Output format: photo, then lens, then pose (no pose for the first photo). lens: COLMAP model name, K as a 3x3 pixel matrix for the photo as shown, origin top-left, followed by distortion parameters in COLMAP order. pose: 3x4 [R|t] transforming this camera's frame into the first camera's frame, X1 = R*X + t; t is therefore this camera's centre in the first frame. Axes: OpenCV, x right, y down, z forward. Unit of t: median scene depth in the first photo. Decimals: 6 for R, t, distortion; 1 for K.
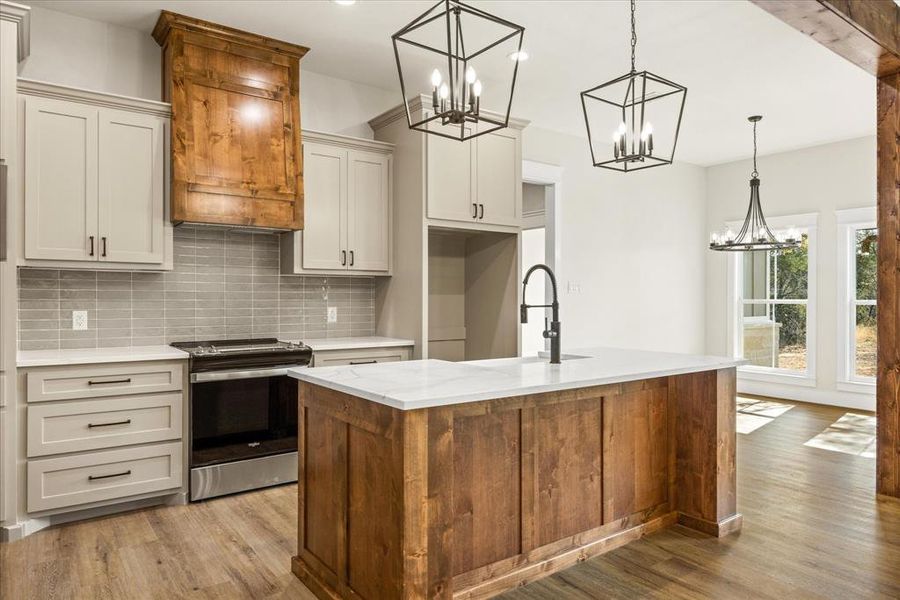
lens RADIAL K [[574.8, 0, 449.5], [0, 574.8, 296.1], [0, 0, 1]] dist [-0.008240, -0.001270]
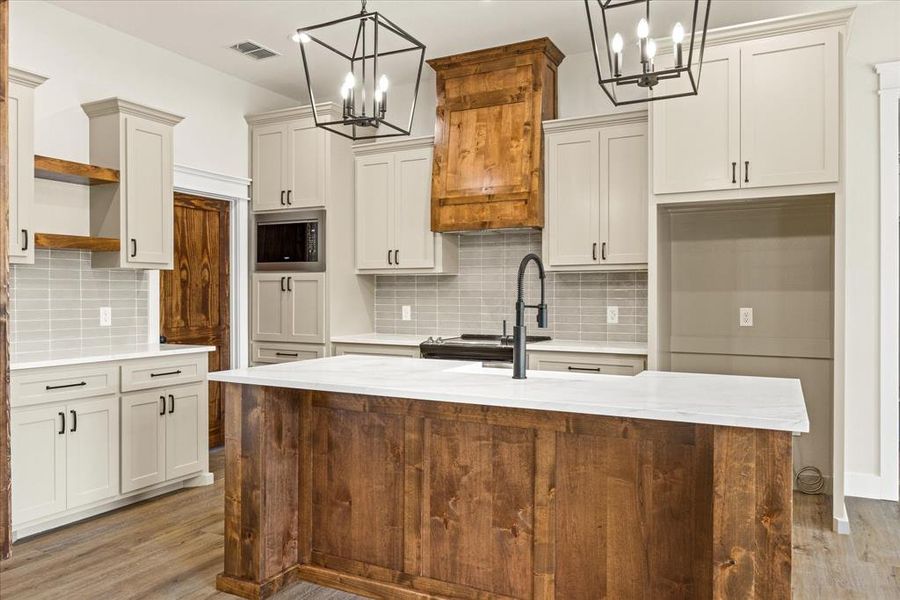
lens RADIAL K [[647.5, 0, 449.5], [0, 647.5, 301.3], [0, 0, 1]] dist [-0.018283, 0.002566]
pose [[0.448268, 0.005887, -0.893880, 0.901815], [0.001940, 0.999970, 0.007558, 0.004986], [0.893897, -0.005123, 0.448242, 0.502886]]
